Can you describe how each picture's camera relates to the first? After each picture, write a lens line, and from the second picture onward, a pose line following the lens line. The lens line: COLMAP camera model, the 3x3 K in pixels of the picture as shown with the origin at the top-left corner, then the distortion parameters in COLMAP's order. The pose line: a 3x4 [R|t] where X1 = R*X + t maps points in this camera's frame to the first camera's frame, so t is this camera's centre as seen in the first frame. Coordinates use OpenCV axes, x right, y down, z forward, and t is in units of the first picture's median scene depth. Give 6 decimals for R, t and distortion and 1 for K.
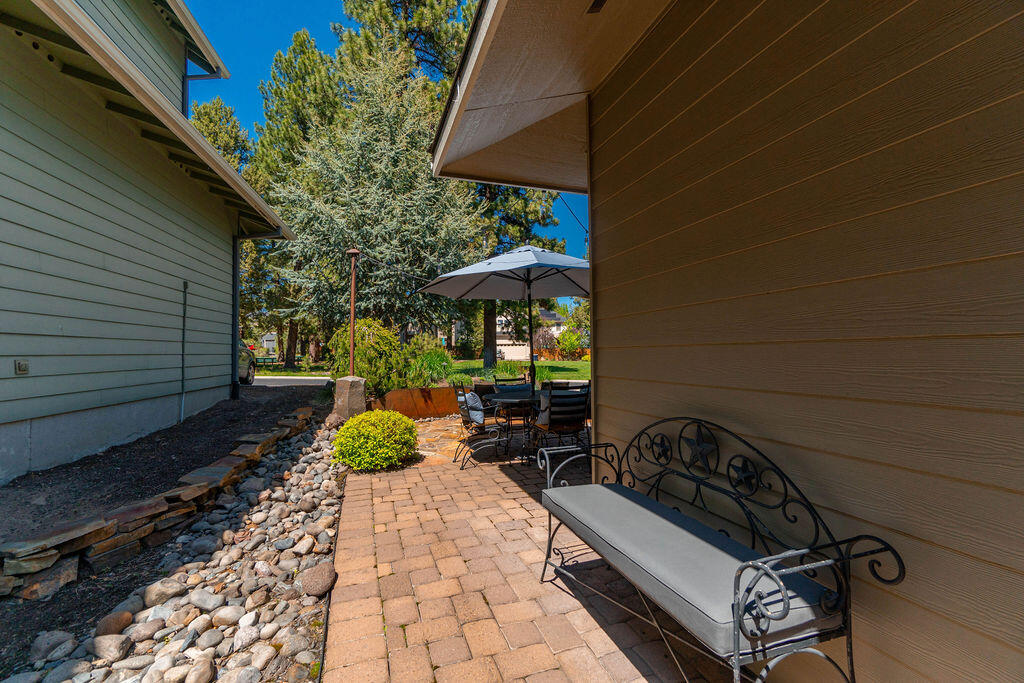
lens RADIAL K [[435.8, 0, 515.5], [0, 435.8, 339.4], [0, 0, 1]] dist [-0.004304, -0.000589]
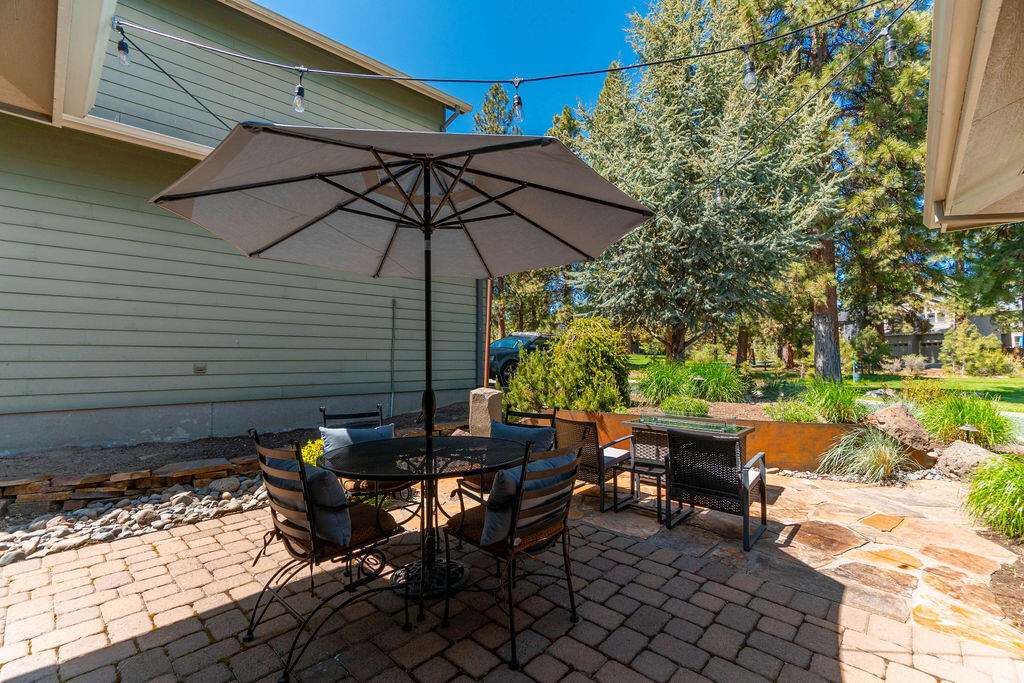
lens RADIAL K [[435.8, 0, 515.5], [0, 435.8, 339.4], [0, 0, 1]] dist [-0.004304, -0.000589]
pose [[0.478862, -0.030137, -0.877373, 0.095430], [0.020665, 0.999521, -0.023053, 0.002487], [0.877647, -0.007091, 0.479256, 0.154317]]
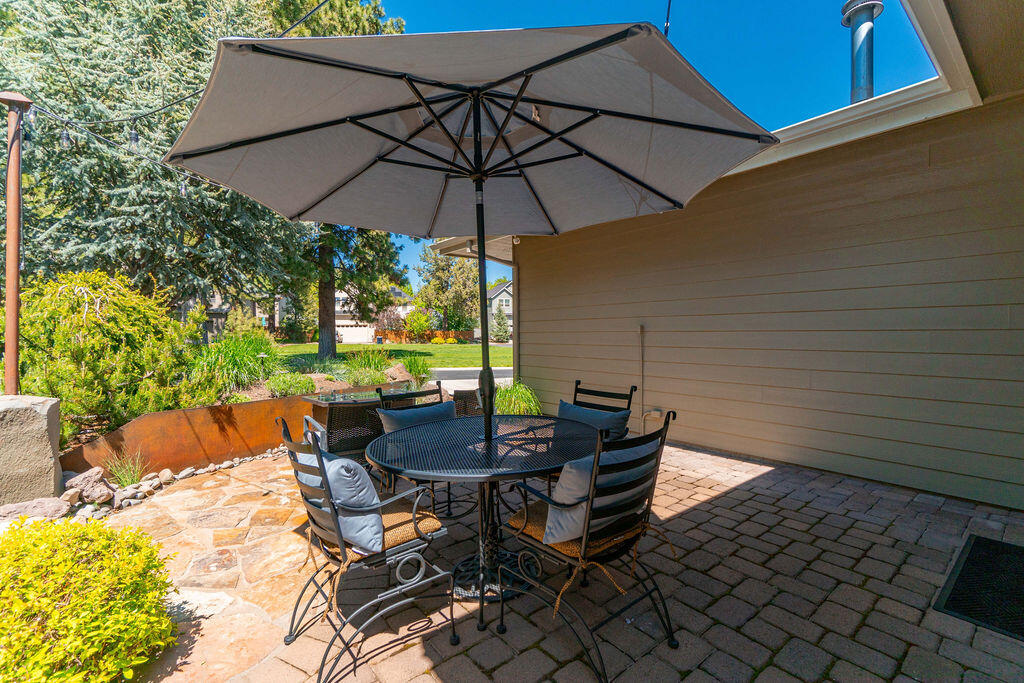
lens RADIAL K [[446.2, 0, 513.6], [0, 446.2, 338.3], [0, 0, 1]] dist [-0.008502, -0.000163]
pose [[0.940379, -0.002915, 0.340116, -0.015708], [-0.010214, 0.999270, 0.036805, 0.002044], [-0.339975, -0.038085, 0.939663, 0.104774]]
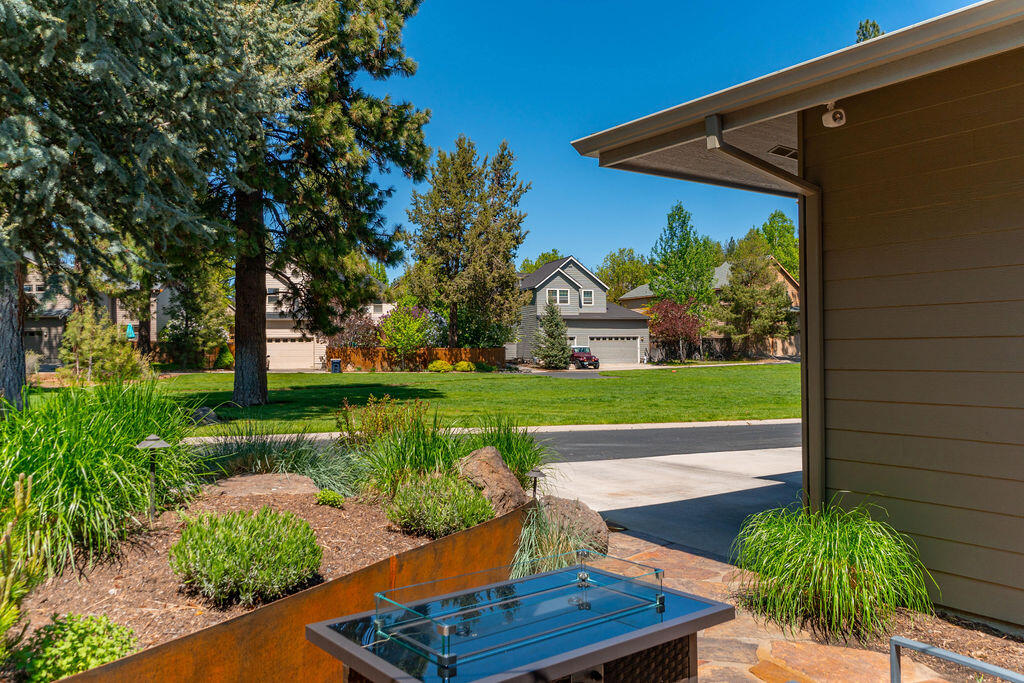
lens RADIAL K [[786.3, 0, 521.2], [0, 786.3, 338.4], [0, 0, 1]] dist [-0.001920, -0.002763]
pose [[0.955658, 0.002050, 0.294472, -0.036233], [-0.005403, 0.999930, 0.010571, 0.000321], [-0.294430, -0.011694, 0.955602, 0.202644]]
